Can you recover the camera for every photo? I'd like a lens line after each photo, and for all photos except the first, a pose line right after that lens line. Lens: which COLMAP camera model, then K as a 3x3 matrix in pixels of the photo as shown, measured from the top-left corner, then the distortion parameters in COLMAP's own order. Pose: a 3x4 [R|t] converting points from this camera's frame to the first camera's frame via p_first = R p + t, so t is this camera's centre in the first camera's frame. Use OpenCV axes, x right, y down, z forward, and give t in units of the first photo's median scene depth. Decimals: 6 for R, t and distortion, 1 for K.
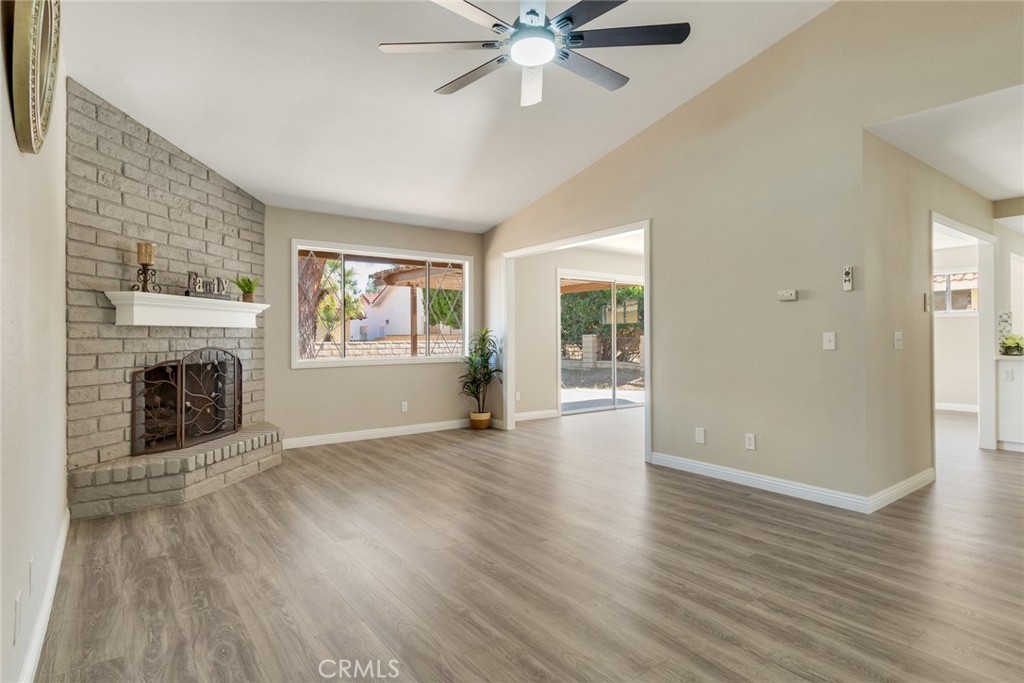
lens RADIAL K [[536.4, 0, 501.7], [0, 536.4, 333.3], [0, 0, 1]] dist [0.000785, -0.003102]
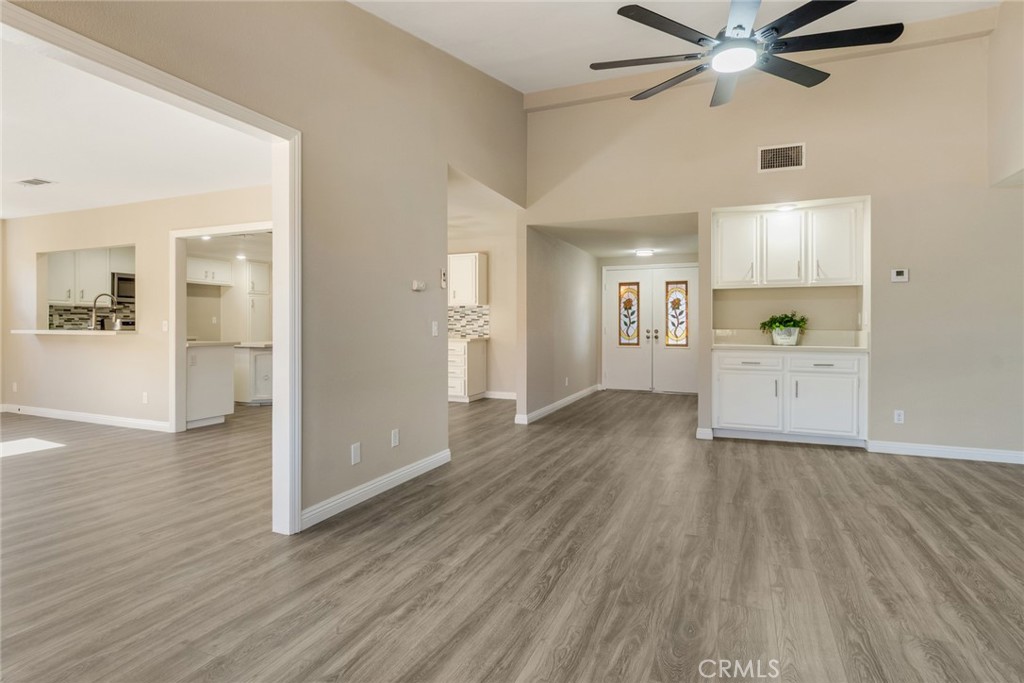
lens RADIAL K [[536.4, 0, 495.3], [0, 536.4, 322.7], [0, 0, 1]] dist [0.000785, -0.003102]
pose [[-0.495510, 0.006217, 0.868580, -0.427538], [-0.006538, 0.999919, -0.010887, 0.011114], [-0.868578, -0.011074, -0.495429, 1.297397]]
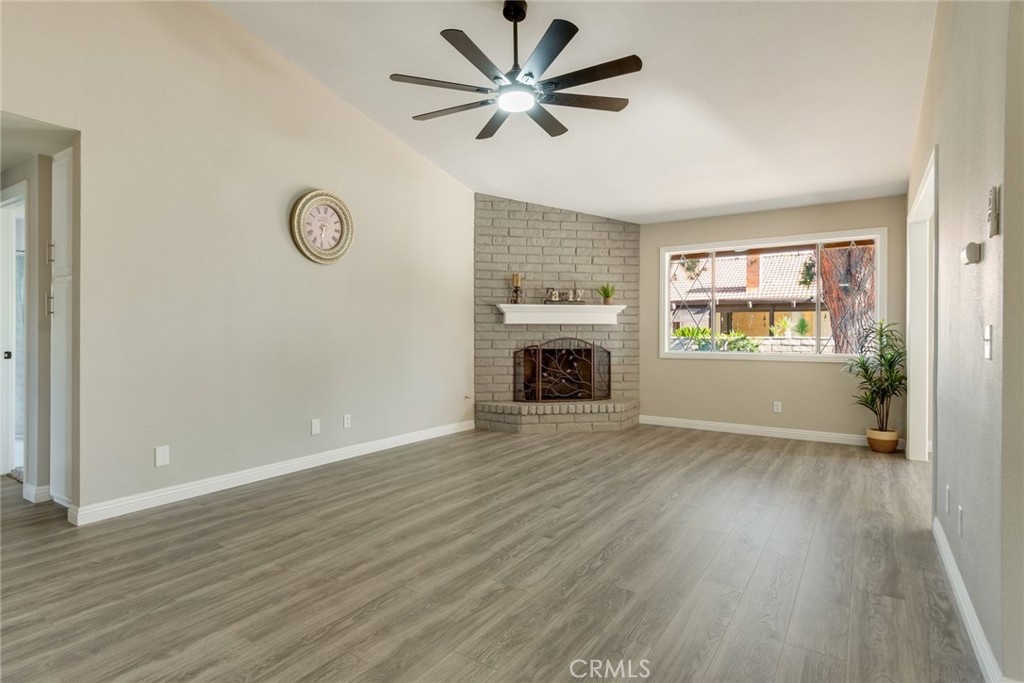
lens RADIAL K [[536.4, 0, 497.8], [0, 536.4, 331.0], [0, 0, 1]] dist [0.000785, -0.003102]
pose [[0.334557, 0.002816, -0.942371, 0.812854], [0.003509, 0.999985, 0.004234, 0.000572], [0.942369, -0.004723, 0.334542, 0.359541]]
